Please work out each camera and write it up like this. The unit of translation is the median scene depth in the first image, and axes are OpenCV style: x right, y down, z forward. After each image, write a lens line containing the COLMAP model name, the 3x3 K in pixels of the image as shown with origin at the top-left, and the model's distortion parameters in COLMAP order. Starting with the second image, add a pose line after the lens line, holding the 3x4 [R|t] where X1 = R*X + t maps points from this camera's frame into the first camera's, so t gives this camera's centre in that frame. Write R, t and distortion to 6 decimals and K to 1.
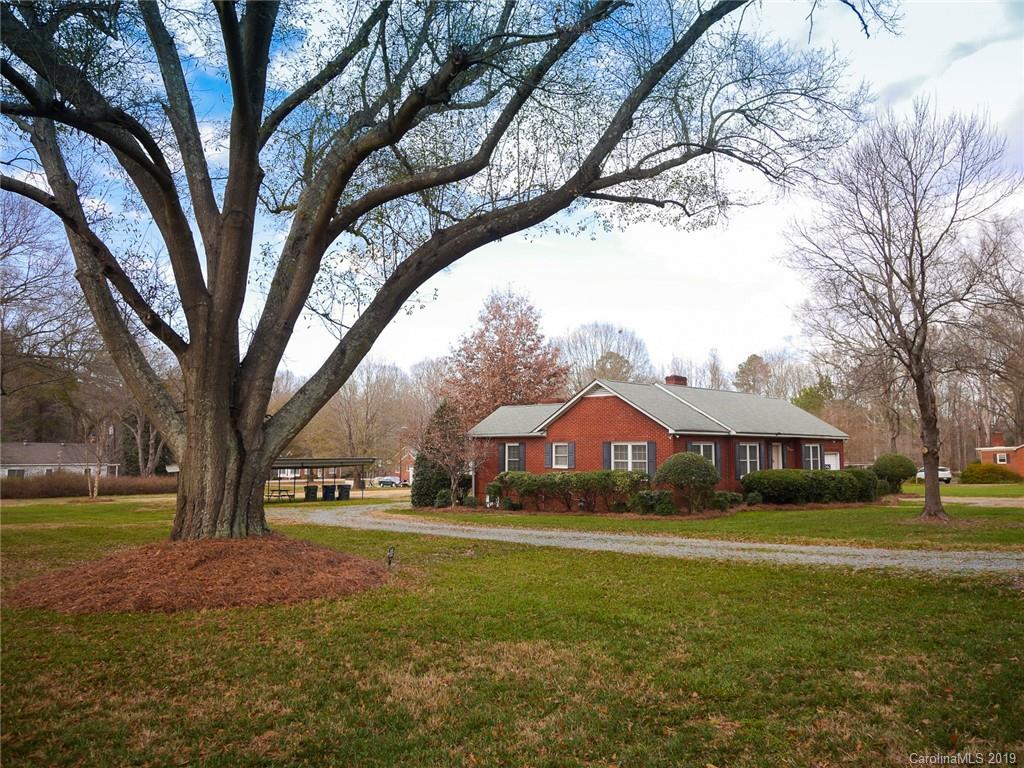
lens RADIAL K [[762.1, 0, 512.0], [0, 762.1, 384.0], [0, 0, 1]] dist [-0.003940, -0.000884]
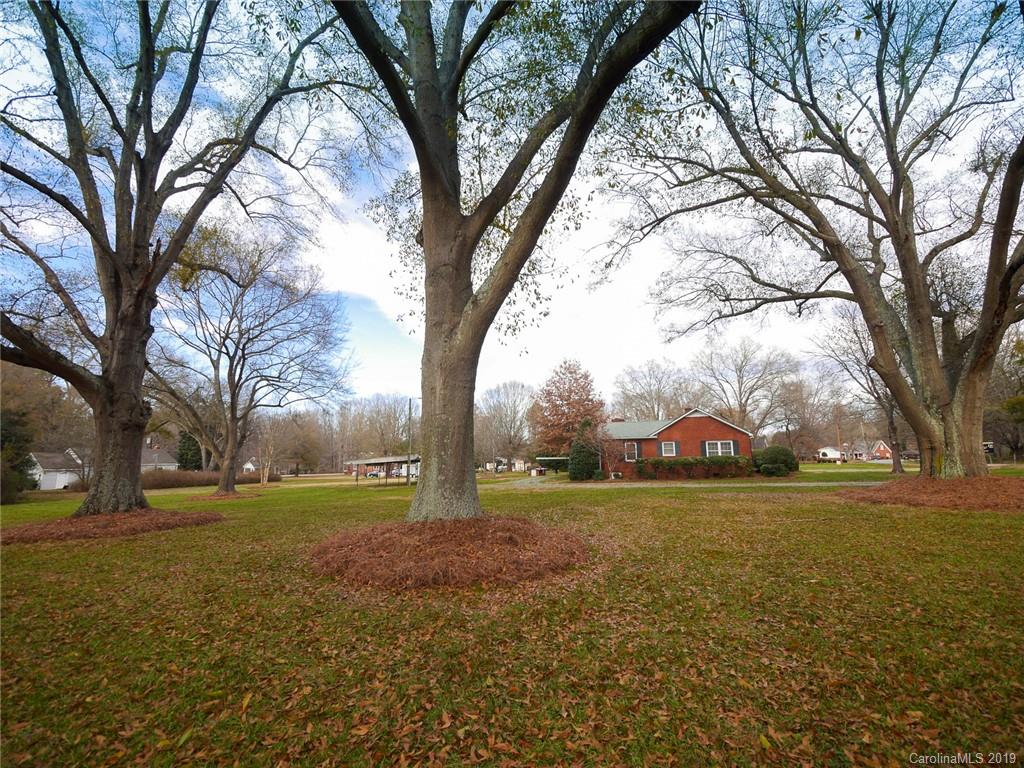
lens RADIAL K [[434.9, 0, 512.0], [0, 434.9, 384.0], [0, 0, 1]] dist [0.002155, 0.000411]
pose [[0.943970, 0.048726, 0.326415, -0.677272], [-0.023060, 0.996362, -0.082043, 0.036451], [-0.329225, 0.069919, 0.941659, 0.146050]]
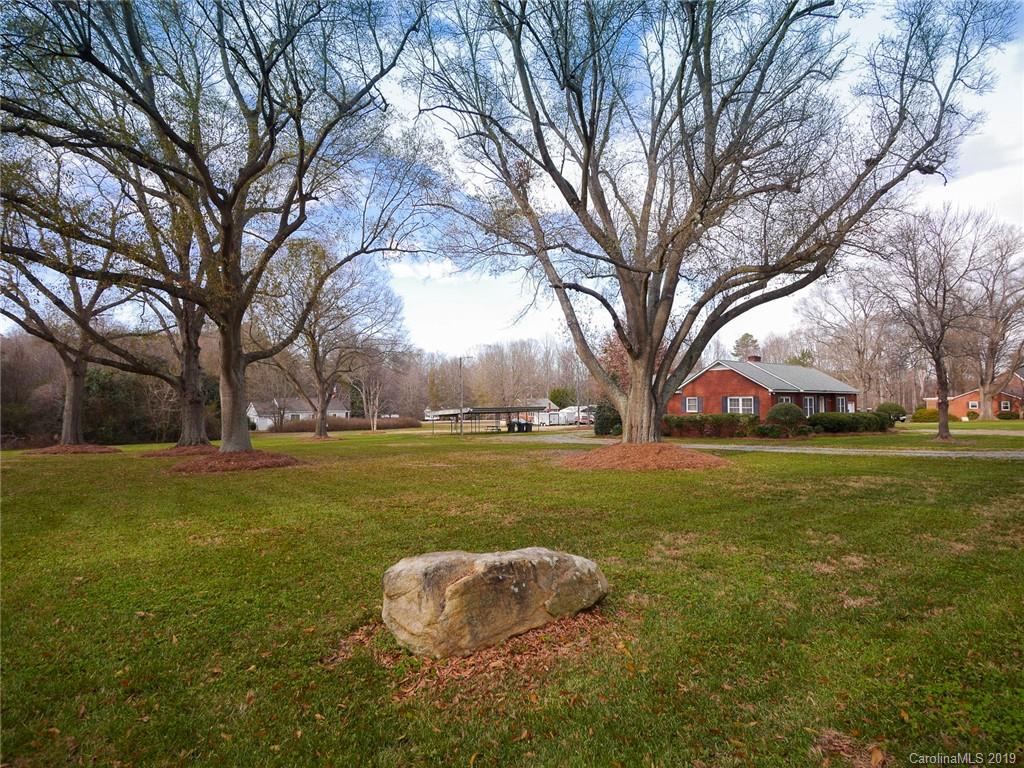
lens RADIAL K [[526.9, 0, 512.0], [0, 526.9, 384.0], [0, 0, 1]] dist [-0.000666, -0.000737]
pose [[0.995955, -0.008140, -0.089487, -0.246884], [0.012999, 0.998464, 0.053854, -0.022243], [0.088911, -0.054800, 0.994531, -0.217342]]
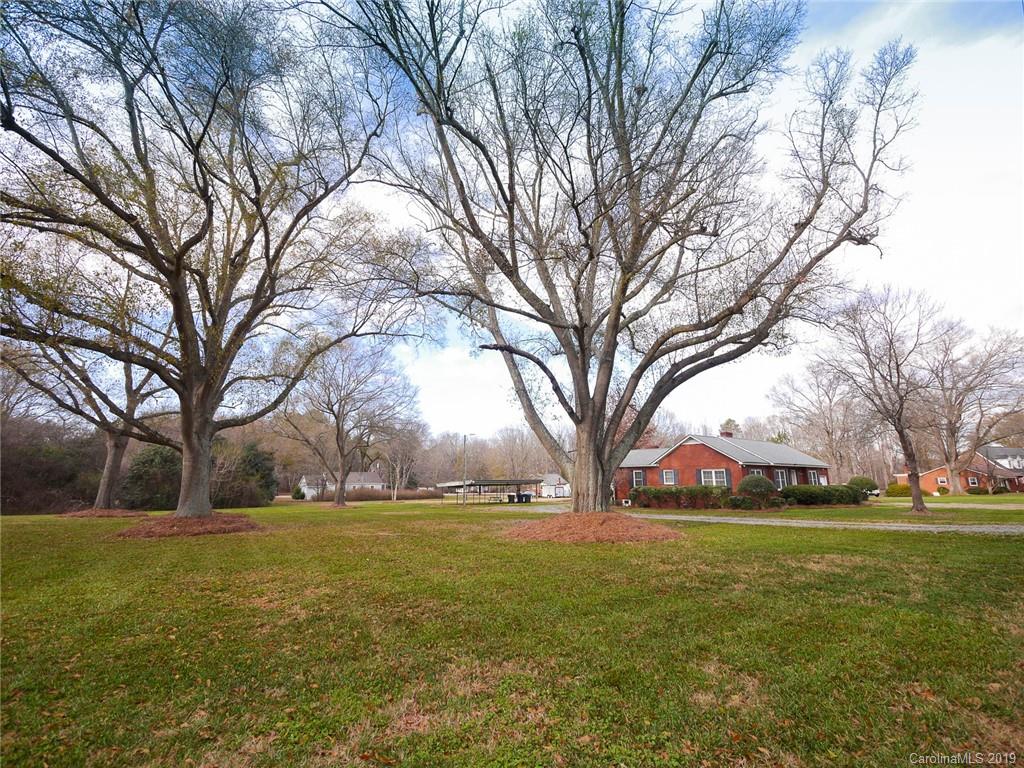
lens RADIAL K [[430.7, 0, 512.0], [0, 430.7, 384.0], [0, 0, 1]] dist [-0.006218, 0.000448]
pose [[0.989650, -0.029843, -0.140364, -0.167483], [0.011864, 0.991803, -0.127221, -0.000659], [0.143010, 0.124239, 0.981892, -0.098683]]
